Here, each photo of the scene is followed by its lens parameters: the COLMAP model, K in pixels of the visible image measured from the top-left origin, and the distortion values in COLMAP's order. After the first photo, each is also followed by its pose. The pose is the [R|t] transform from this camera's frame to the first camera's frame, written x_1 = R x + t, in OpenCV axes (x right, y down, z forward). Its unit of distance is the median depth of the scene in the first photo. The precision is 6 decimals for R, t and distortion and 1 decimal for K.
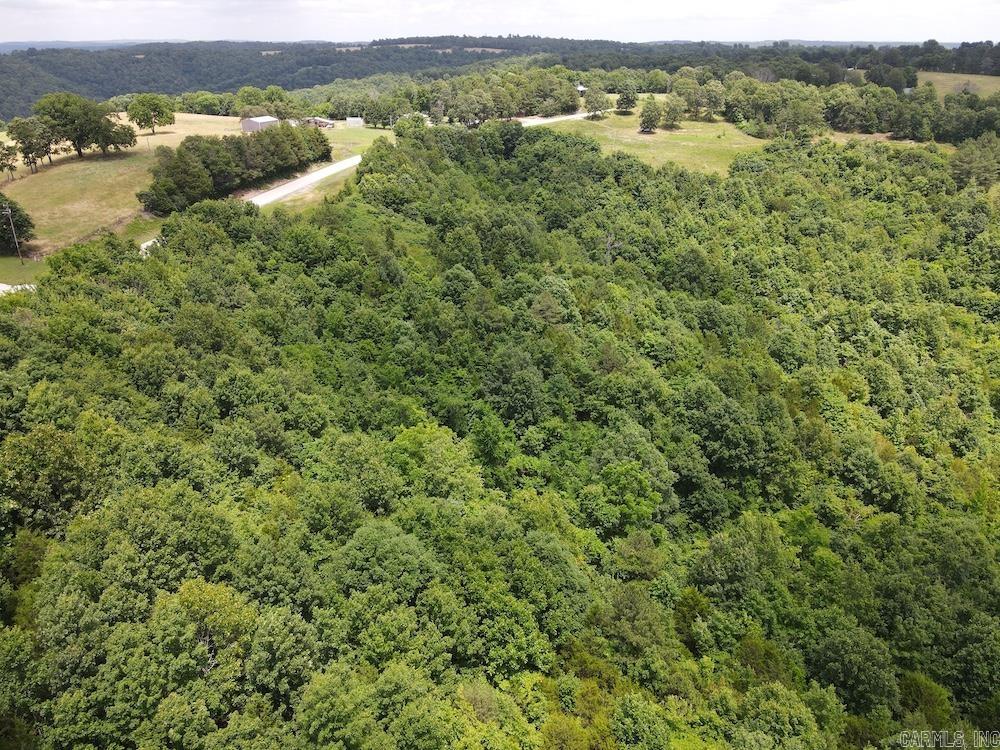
lens RADIAL K [[735.8, 0, 500.5], [0, 735.8, 377.1], [0, 0, 1]] dist [0.003749, 0.017289]
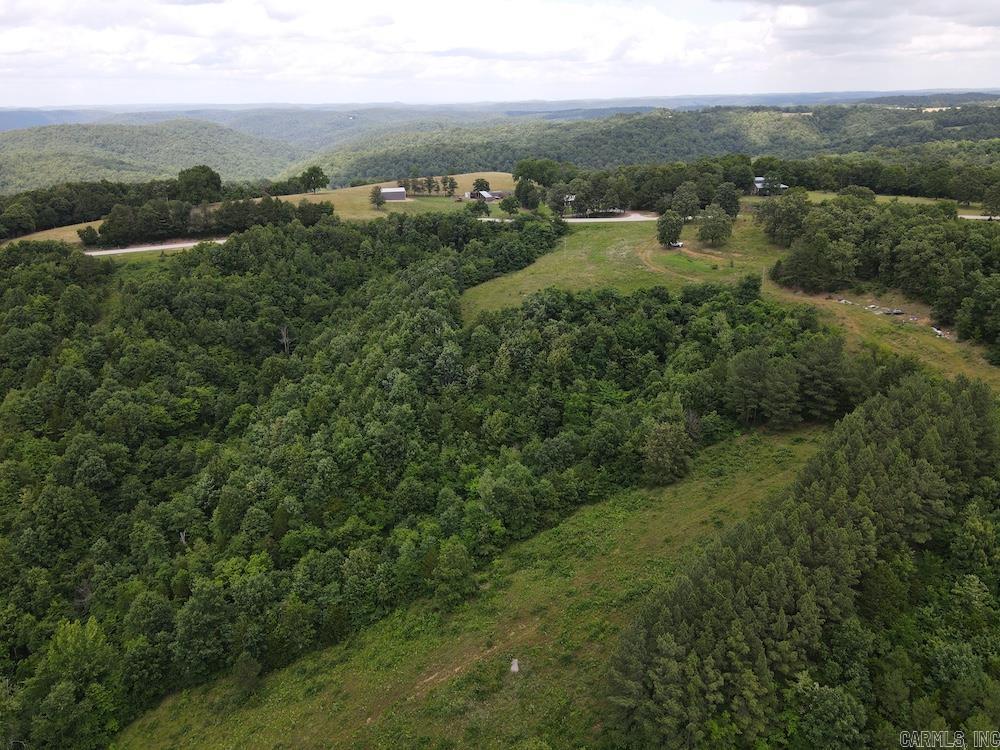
lens RADIAL K [[735.8, 0, 500.5], [0, 735.8, 377.6], [0, 0, 1]] dist [0.003749, 0.017289]
pose [[0.583255, 0.285268, -0.760550, 1.275790], [-0.327589, 0.939393, 0.101124, -0.372424], [0.743302, 0.190167, 0.641356, 0.627318]]
